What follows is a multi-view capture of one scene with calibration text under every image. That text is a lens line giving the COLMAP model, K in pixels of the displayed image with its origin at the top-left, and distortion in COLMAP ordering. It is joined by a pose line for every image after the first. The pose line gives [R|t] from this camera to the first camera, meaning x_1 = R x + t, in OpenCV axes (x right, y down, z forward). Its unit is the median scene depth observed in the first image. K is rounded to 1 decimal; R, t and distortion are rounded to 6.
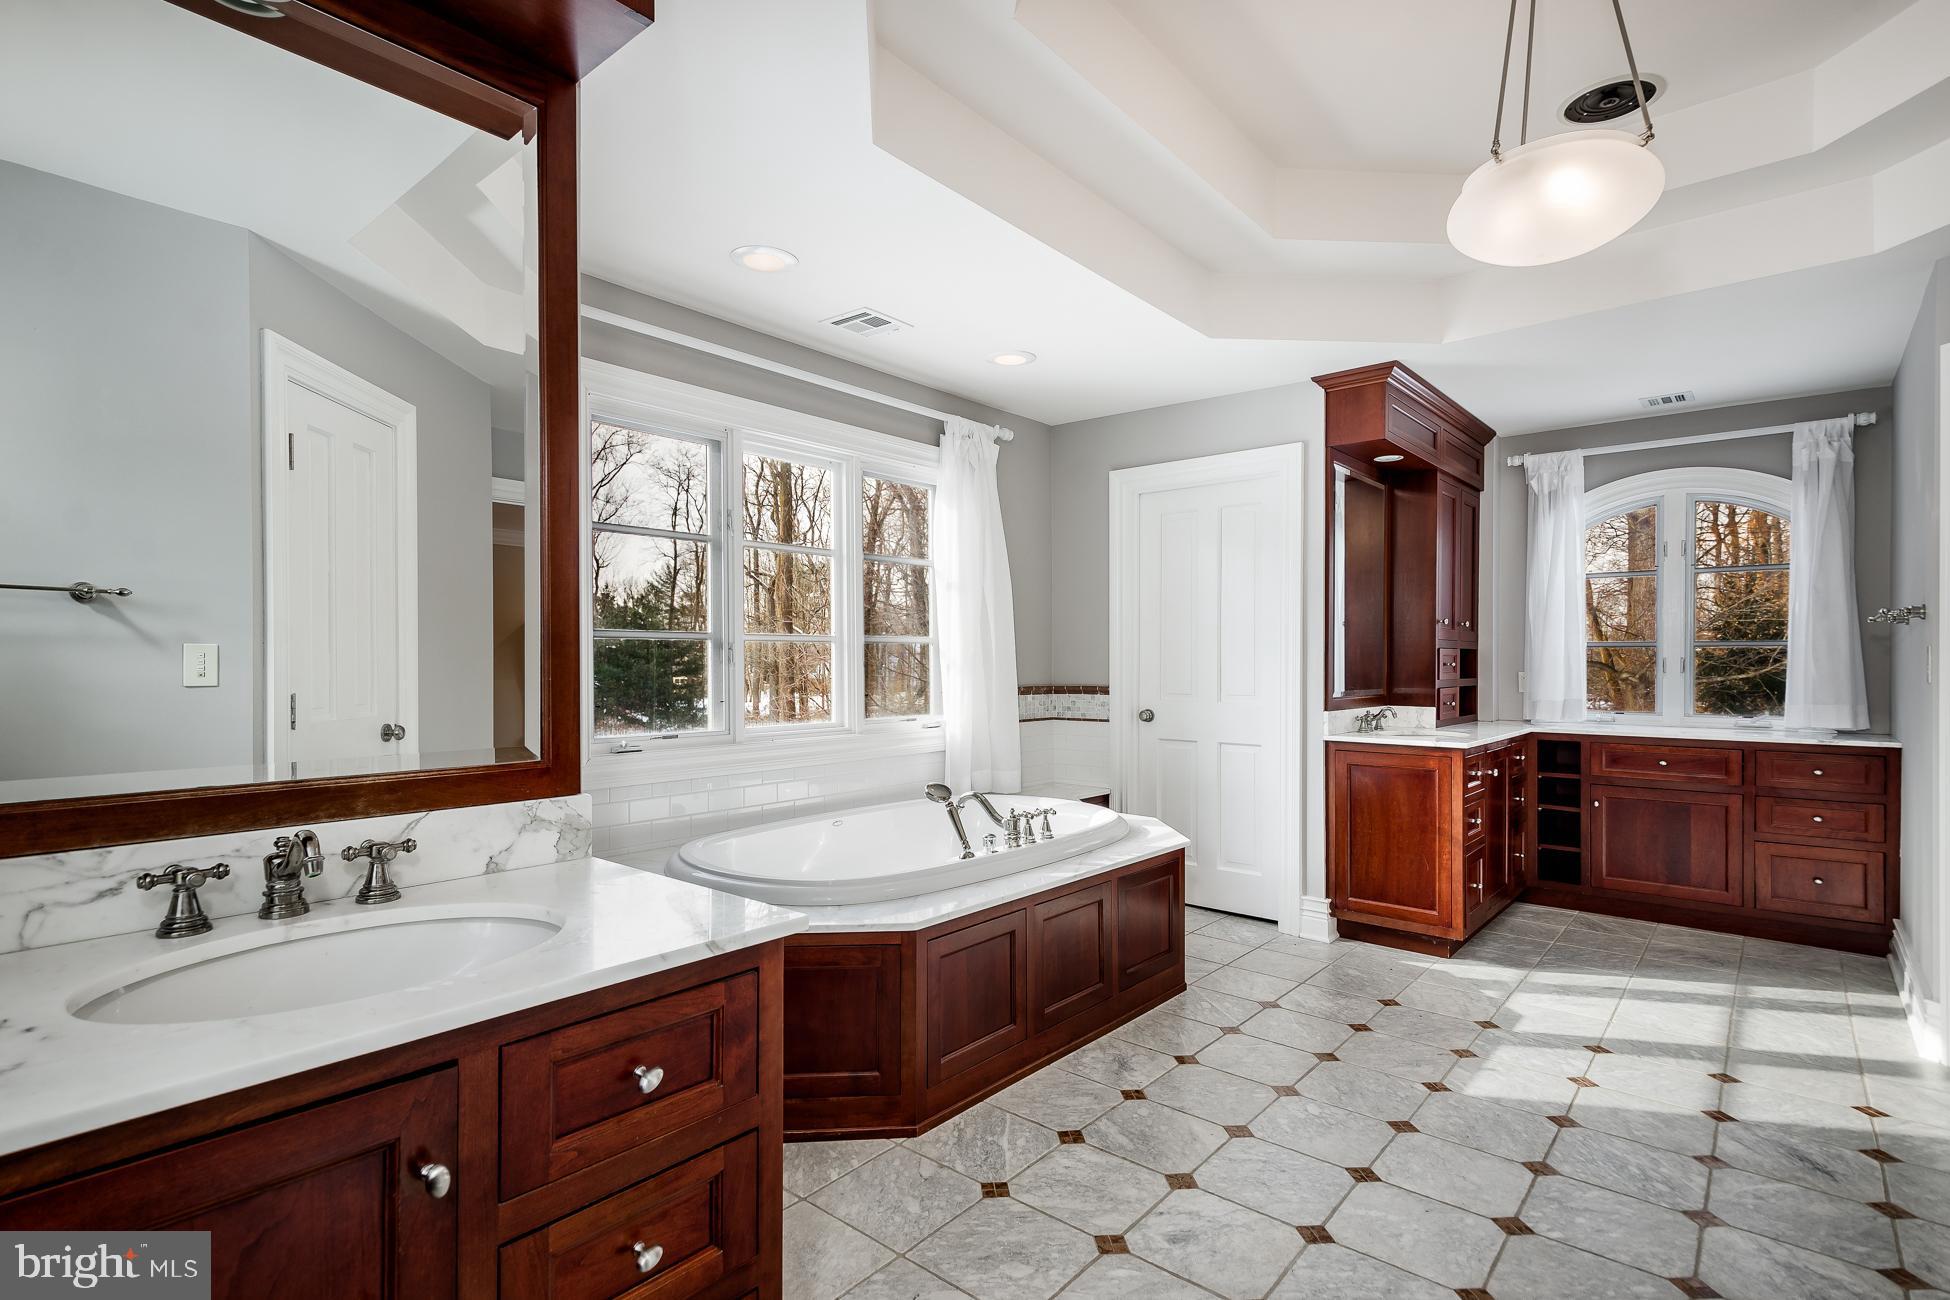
lens RADIAL K [[943.7, 0, 975.0], [0, 943.7, 650.0], [0, 0, 1]] dist [0.049233, -0.000108]
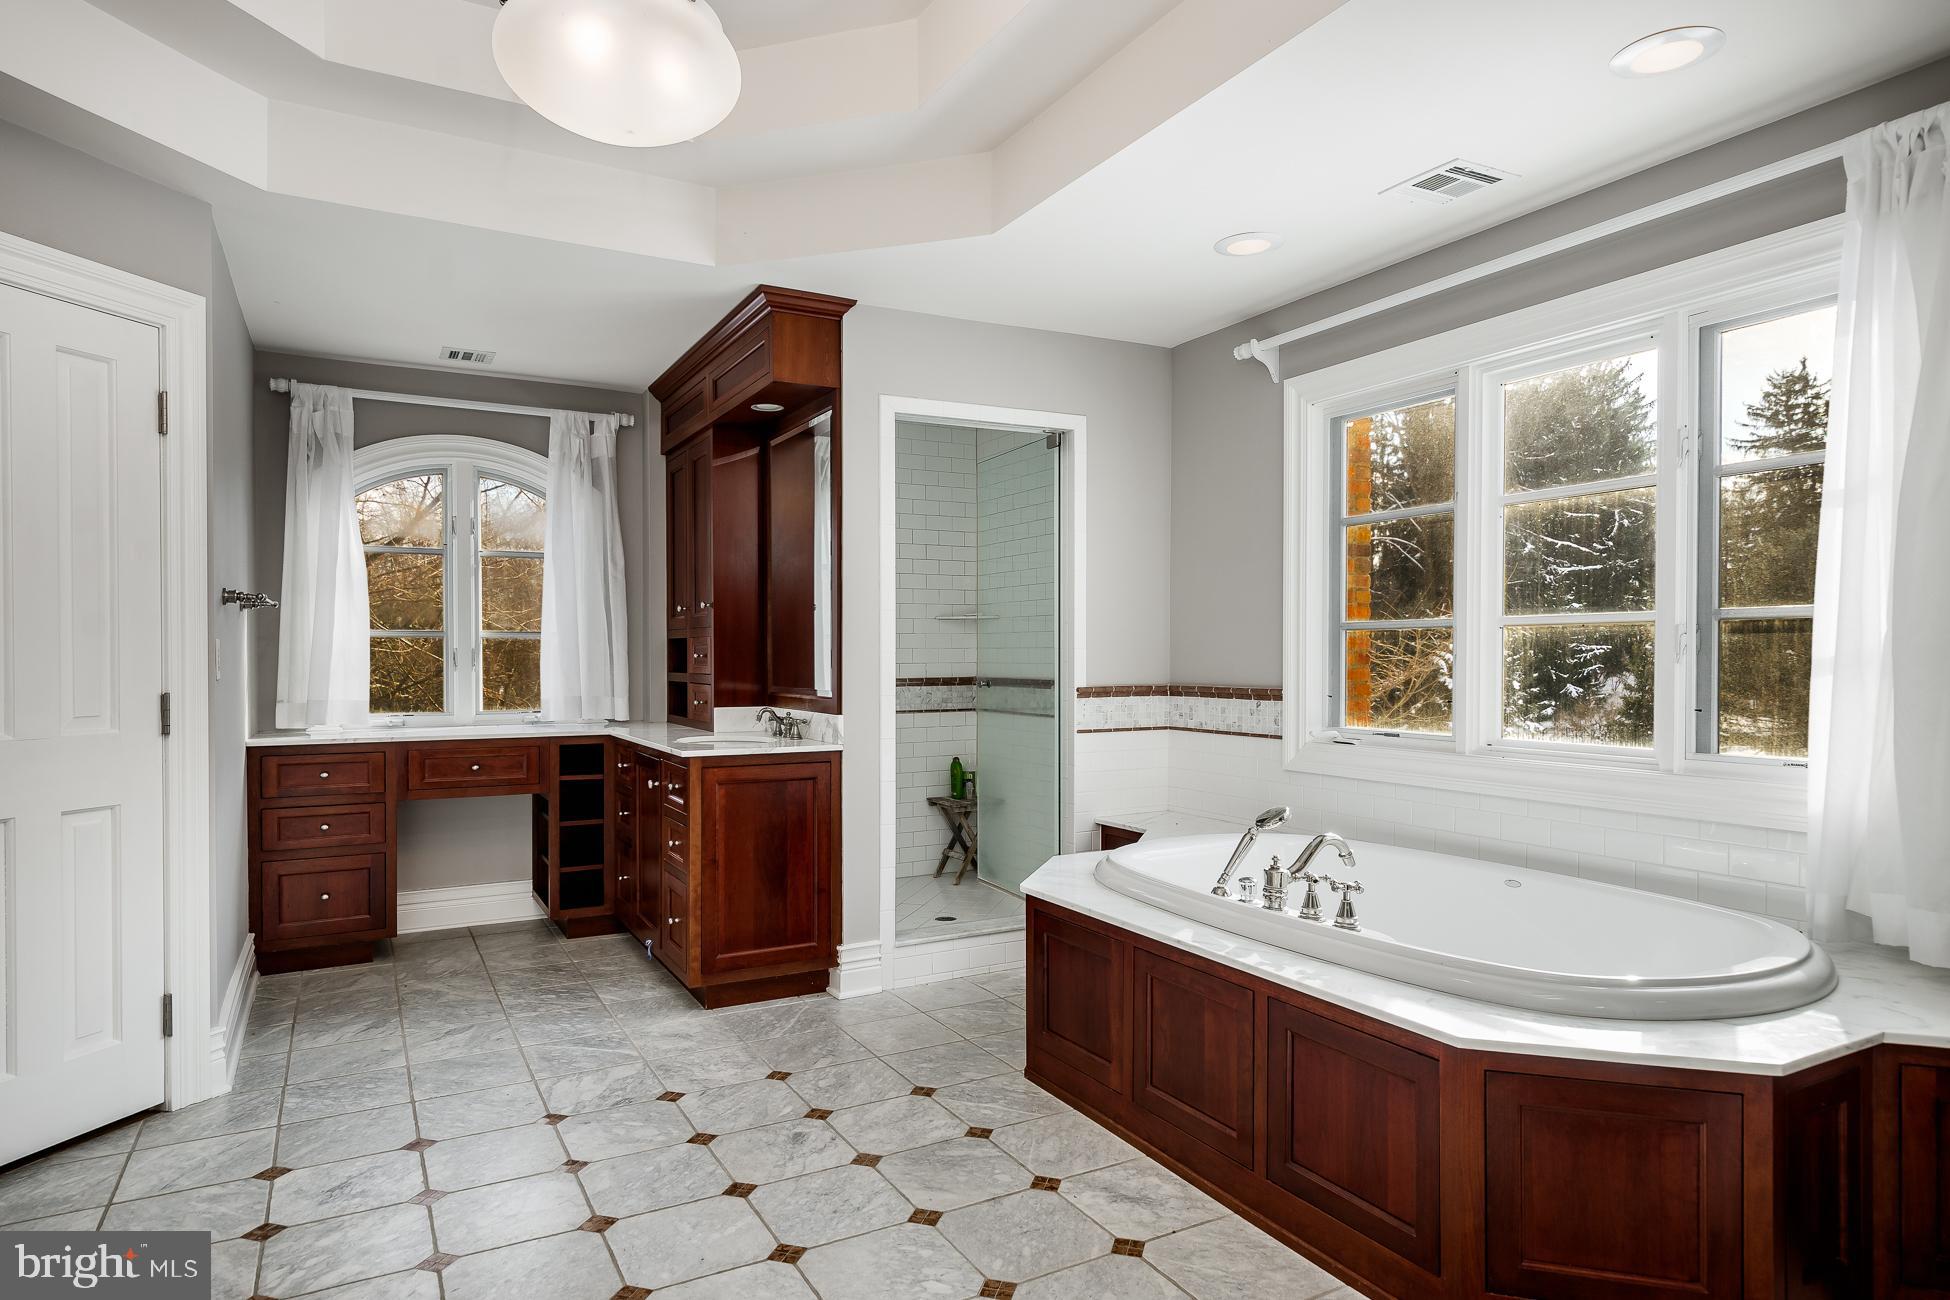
lens RADIAL K [[1121.6, 0, 975.3], [0, 1121.6, 661.6], [0, 0, 1]] dist [0.092686, -0.000002]
pose [[-0.363968, -0.005376, -0.931396, 1.245618], [0.022147, 0.999651, -0.014424, 0.035761], [0.931148, -0.025878, -0.363721, 1.481278]]
